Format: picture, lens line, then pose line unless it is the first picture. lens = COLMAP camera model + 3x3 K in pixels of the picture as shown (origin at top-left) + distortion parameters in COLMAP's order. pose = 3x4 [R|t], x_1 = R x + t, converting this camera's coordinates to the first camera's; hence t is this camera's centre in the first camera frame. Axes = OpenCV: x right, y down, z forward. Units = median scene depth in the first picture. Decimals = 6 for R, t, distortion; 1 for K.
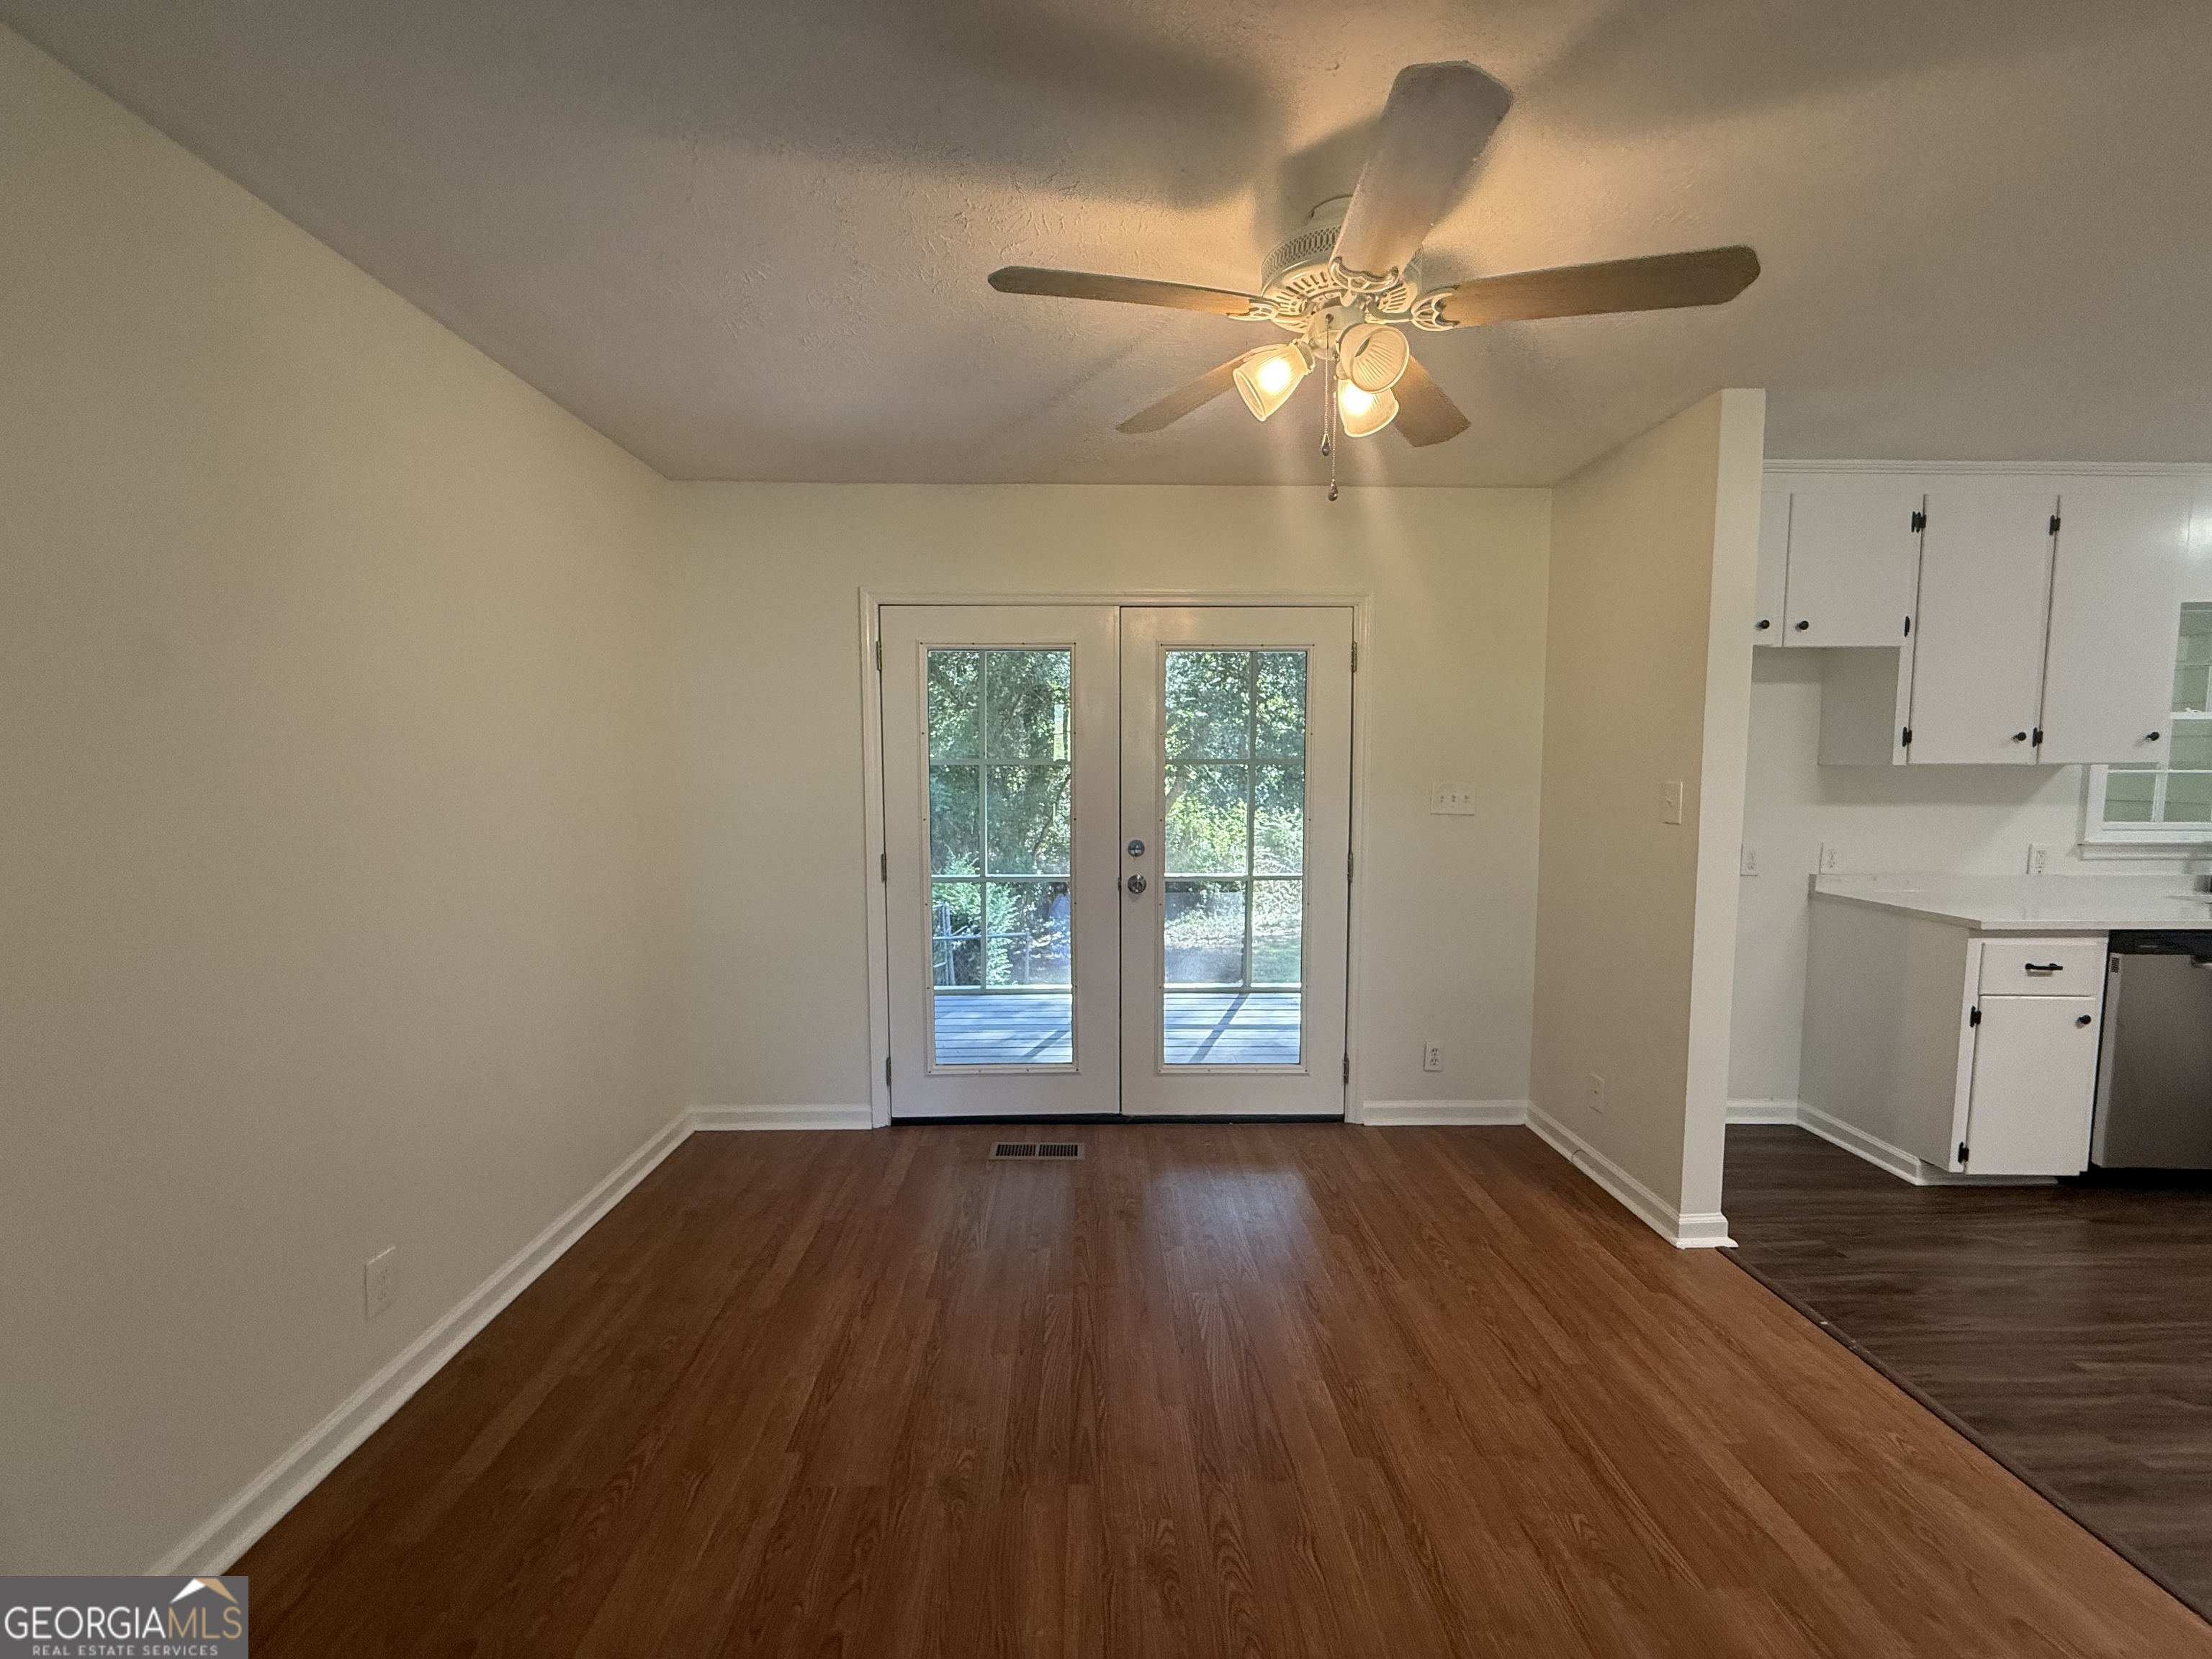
lens RADIAL K [[881.0, 0, 1100.2], [0, 881.0, 832.1], [0, 0, 1]] dist [-0.001922, 0.000194]
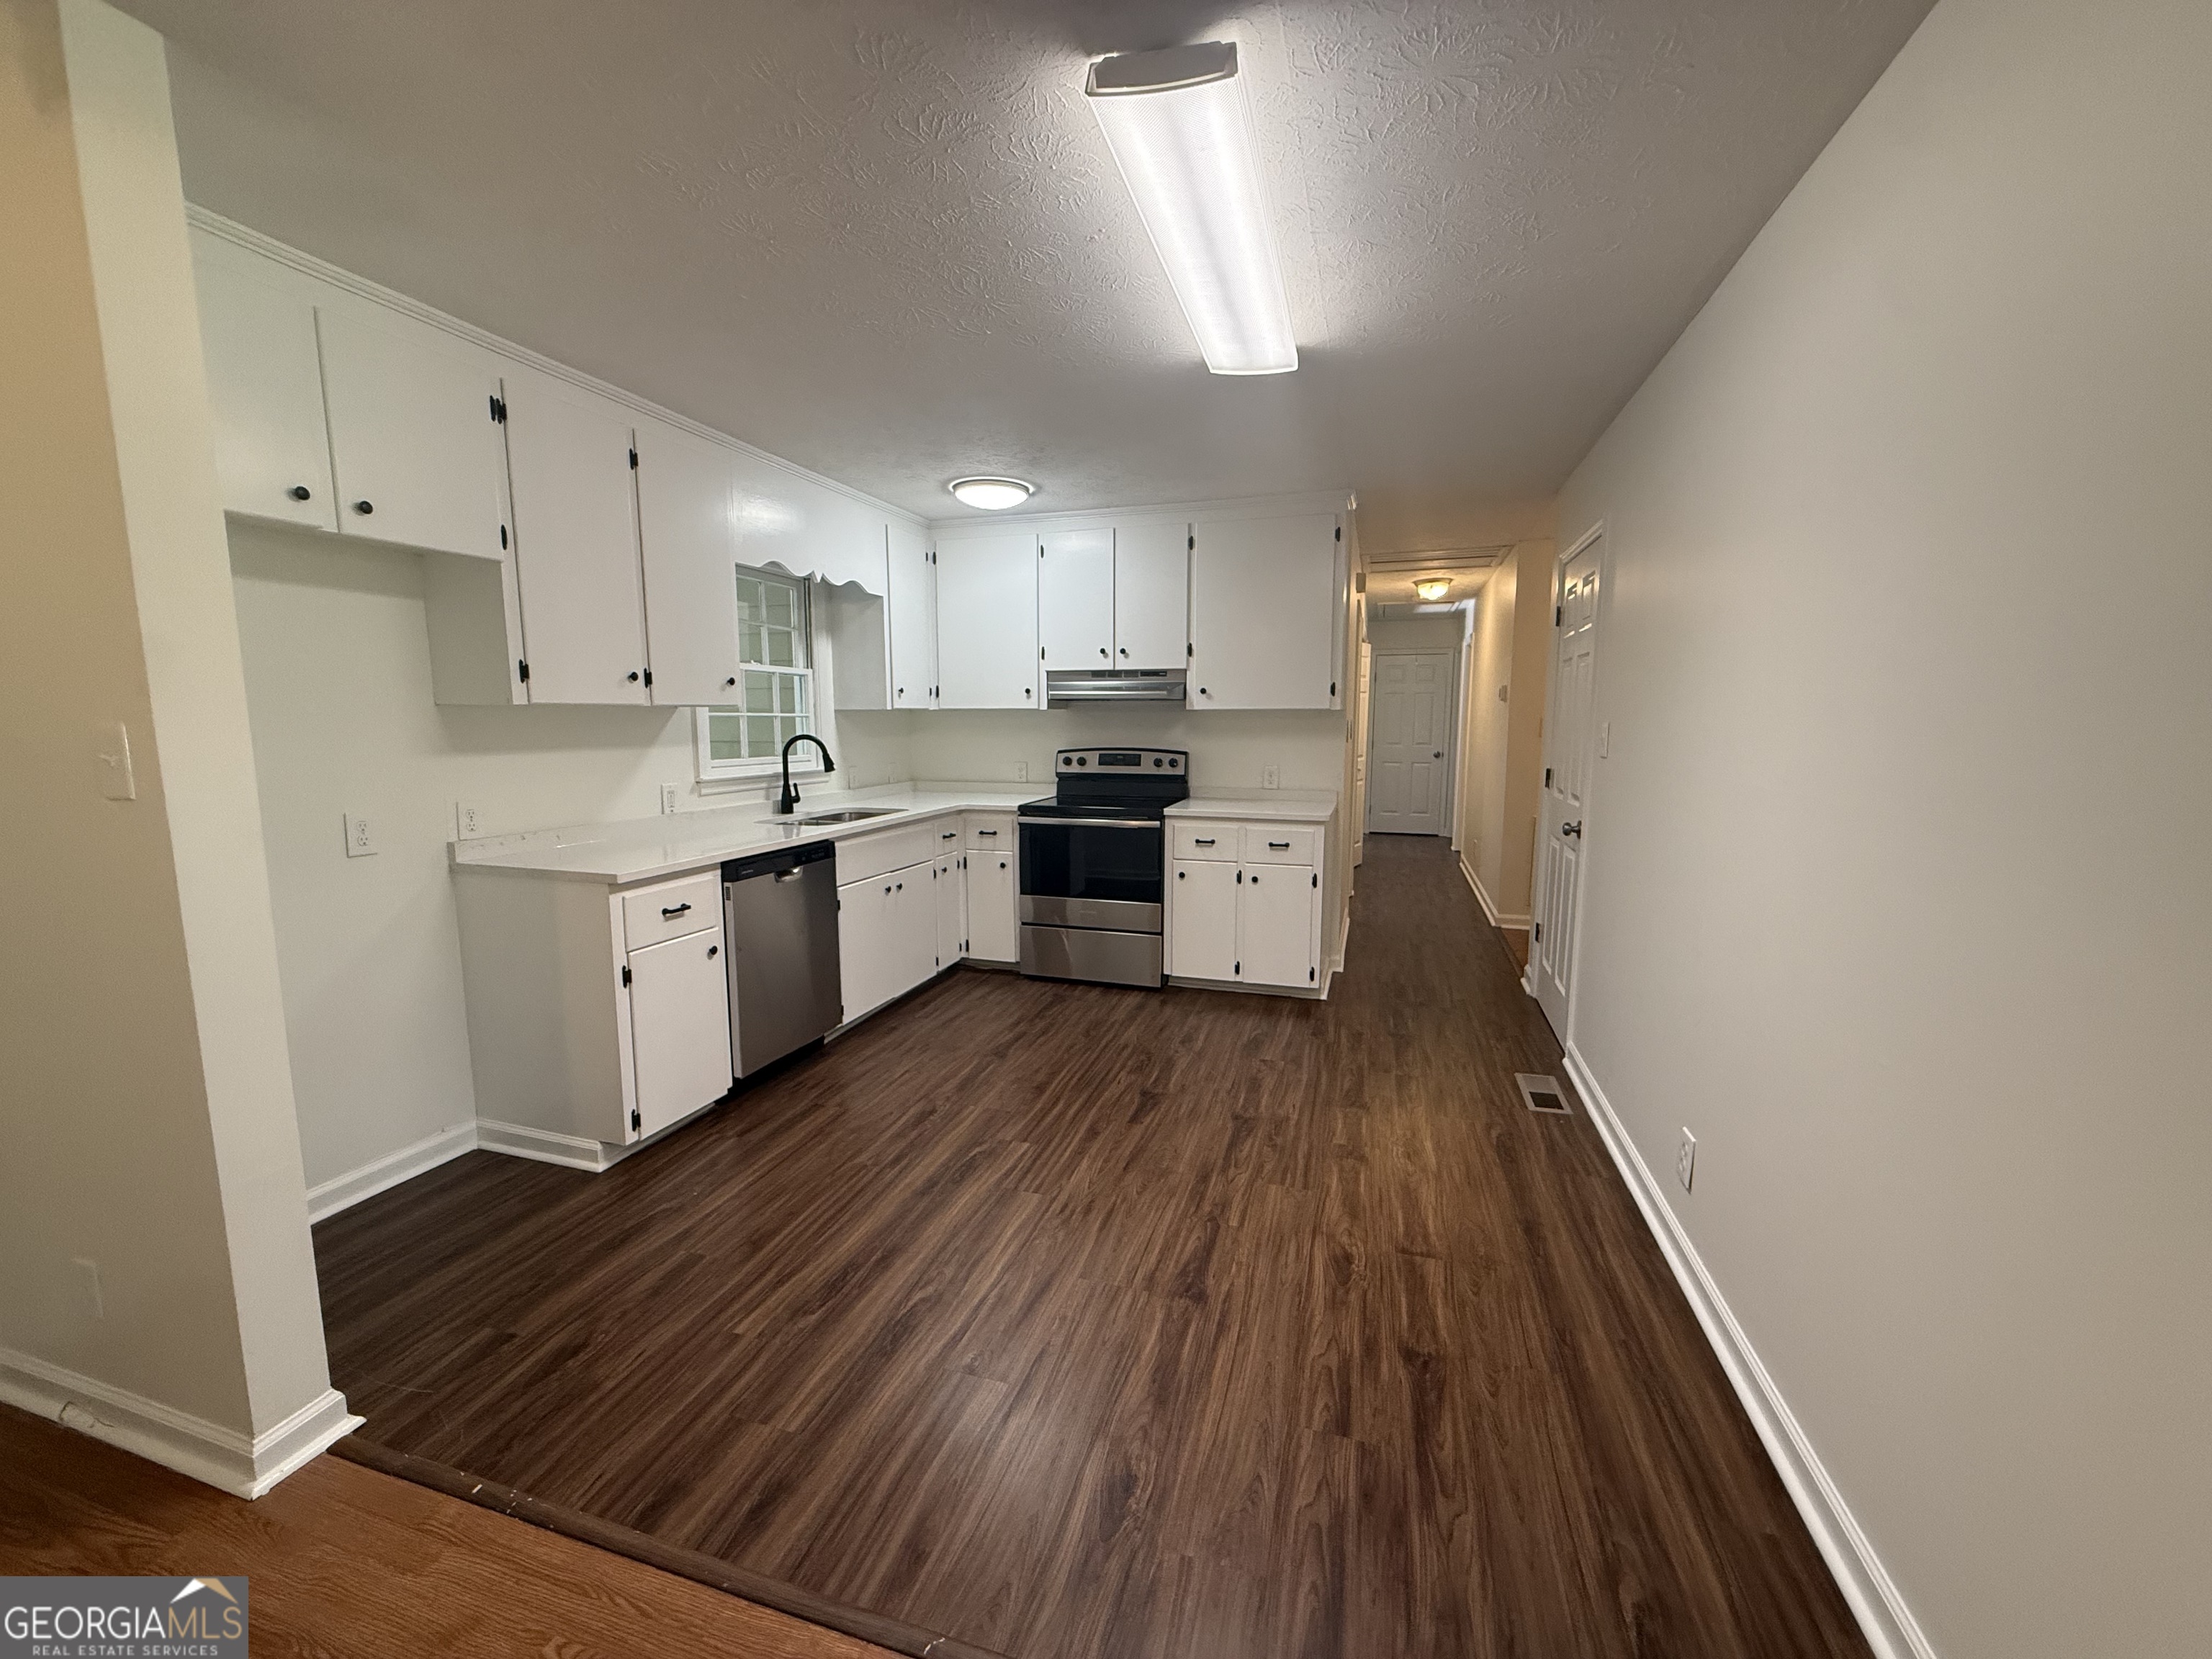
lens RADIAL K [[881.0, 0, 1100.2], [0, 881.0, 832.1], [0, 0, 1]] dist [-0.001922, 0.000194]
pose [[0.322437, -0.122753, 0.938598, 0.283640], [0.072776, 0.991836, 0.104715, -0.002435], [-0.943789, 0.034544, 0.328738, 0.202435]]
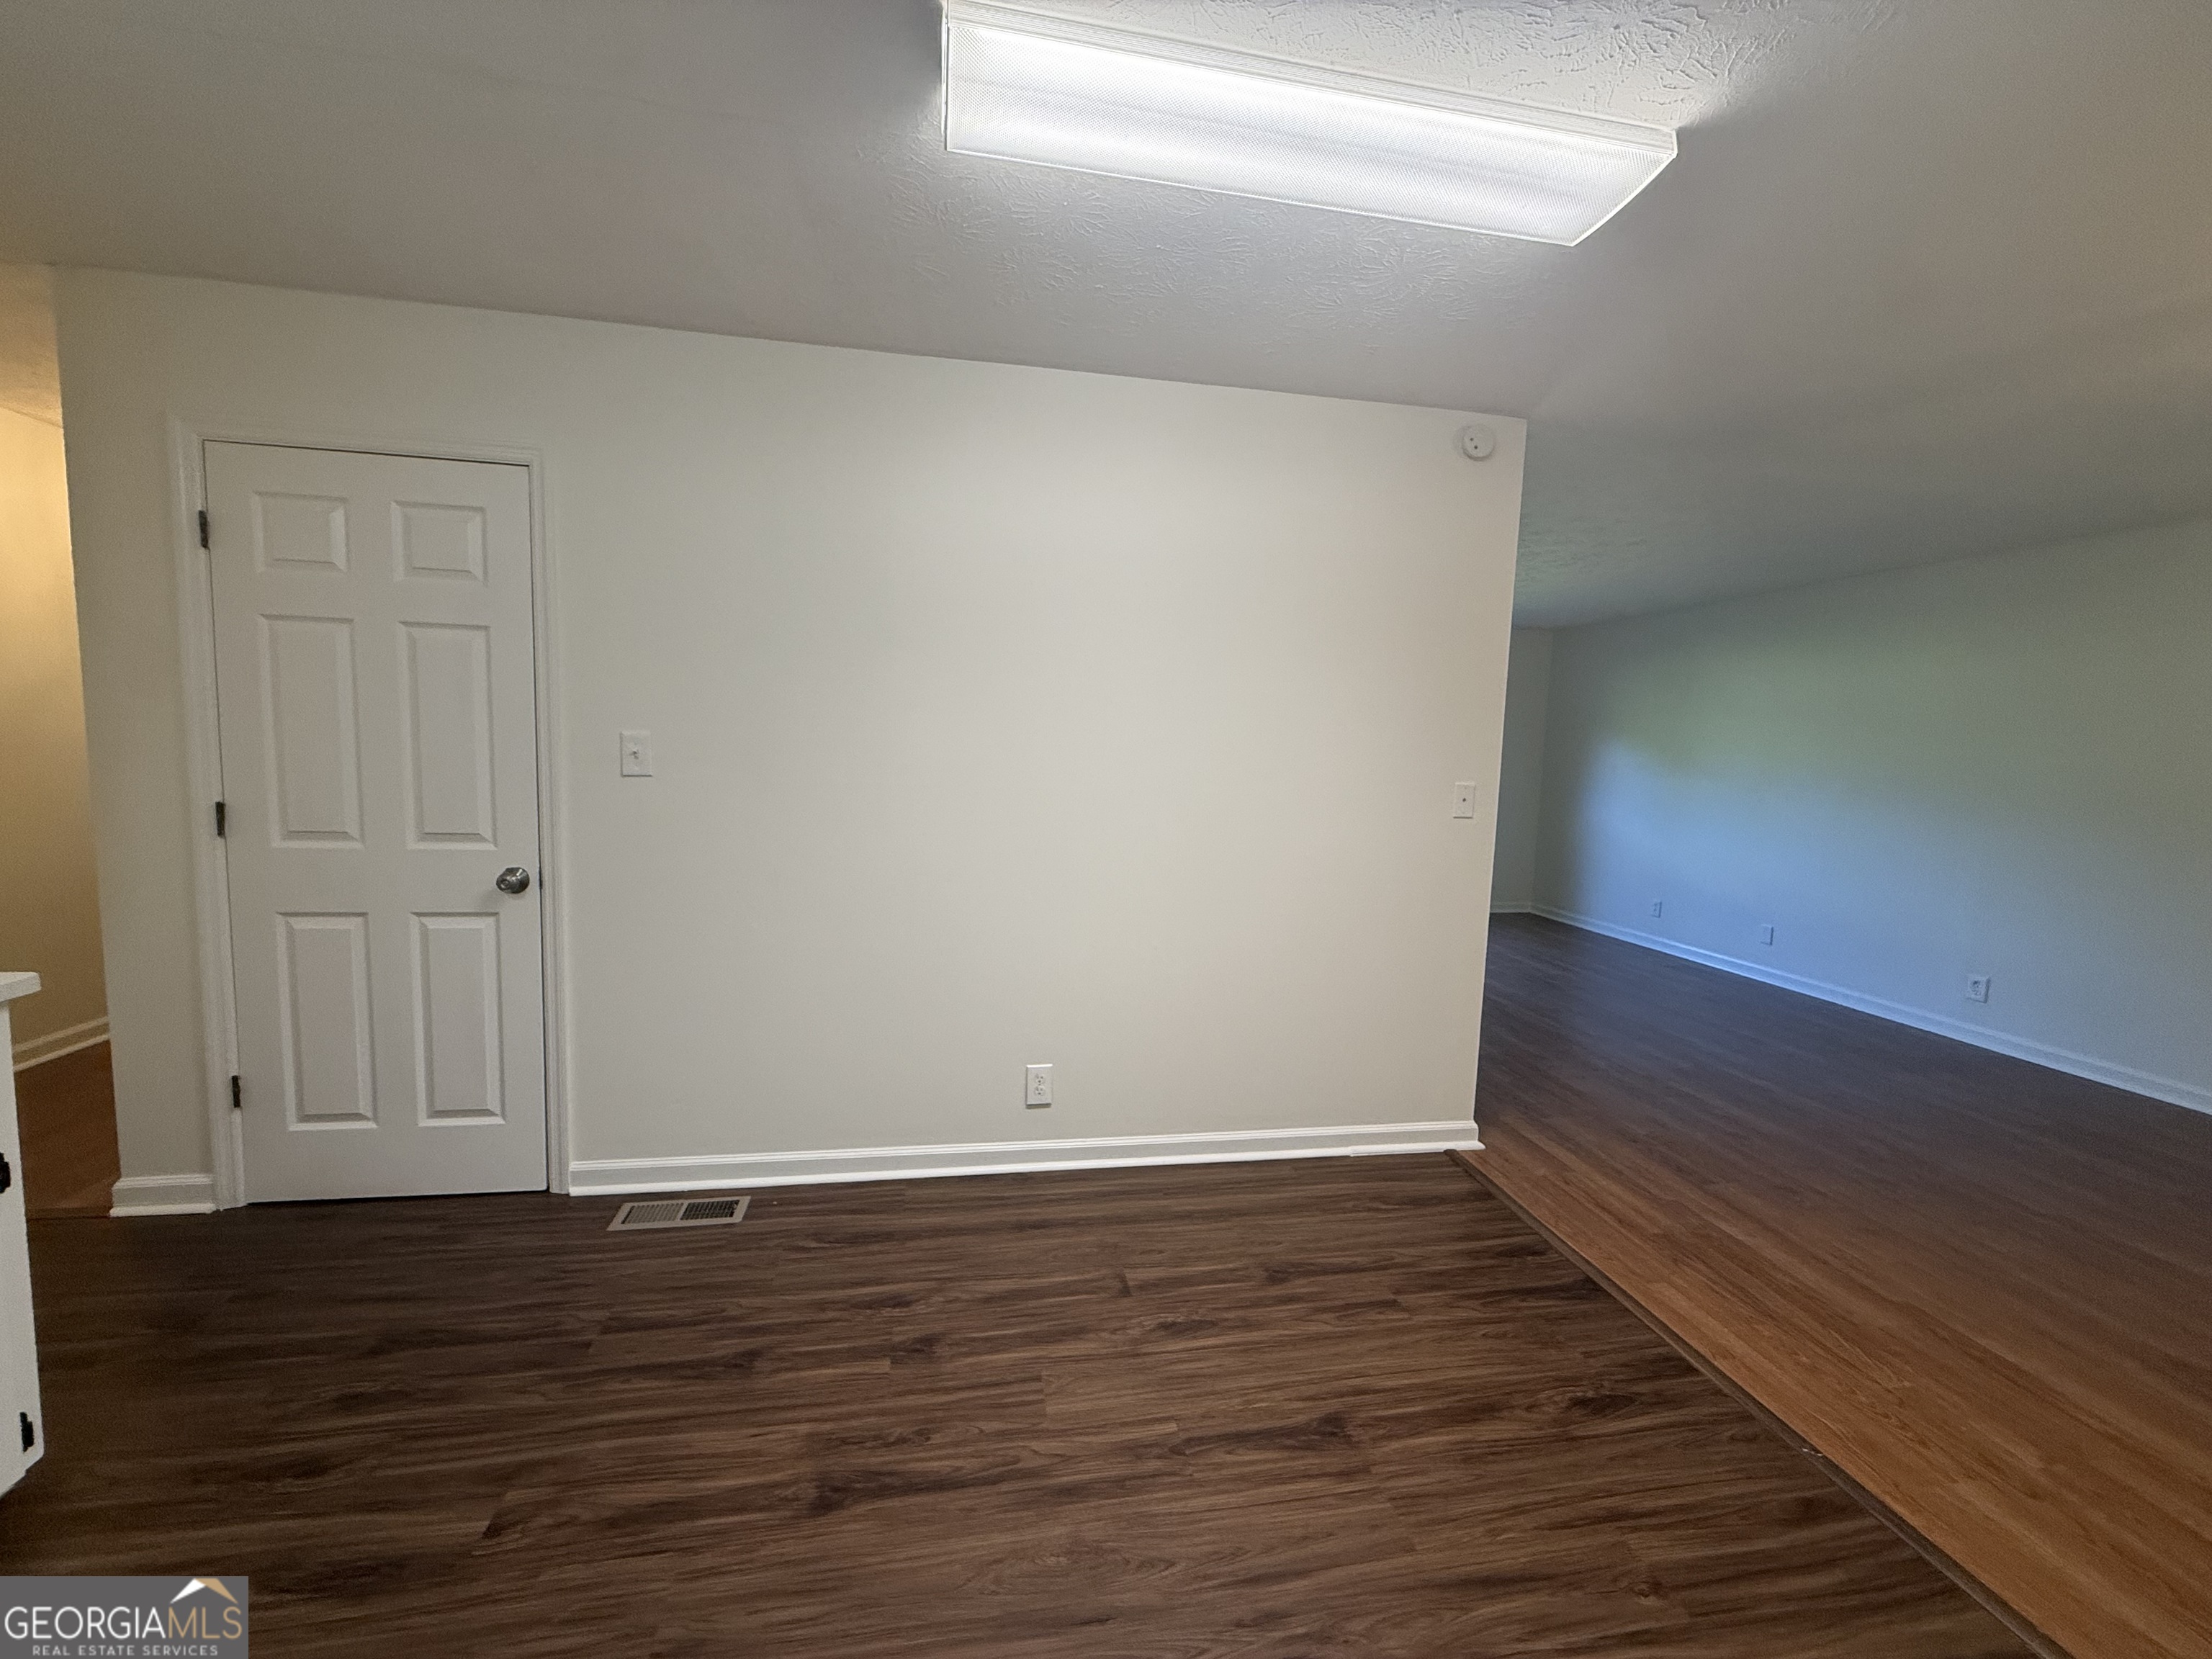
lens RADIAL K [[881.0, 0, 1100.2], [0, 881.0, 832.1], [0, 0, 1]] dist [-0.001922, 0.000194]
pose [[-0.988842, -0.019541, -0.147679, 1.170723], [-0.045084, 0.984125, 0.171657, -0.047717], [0.141980, 0.176399, -0.974025, 0.859356]]
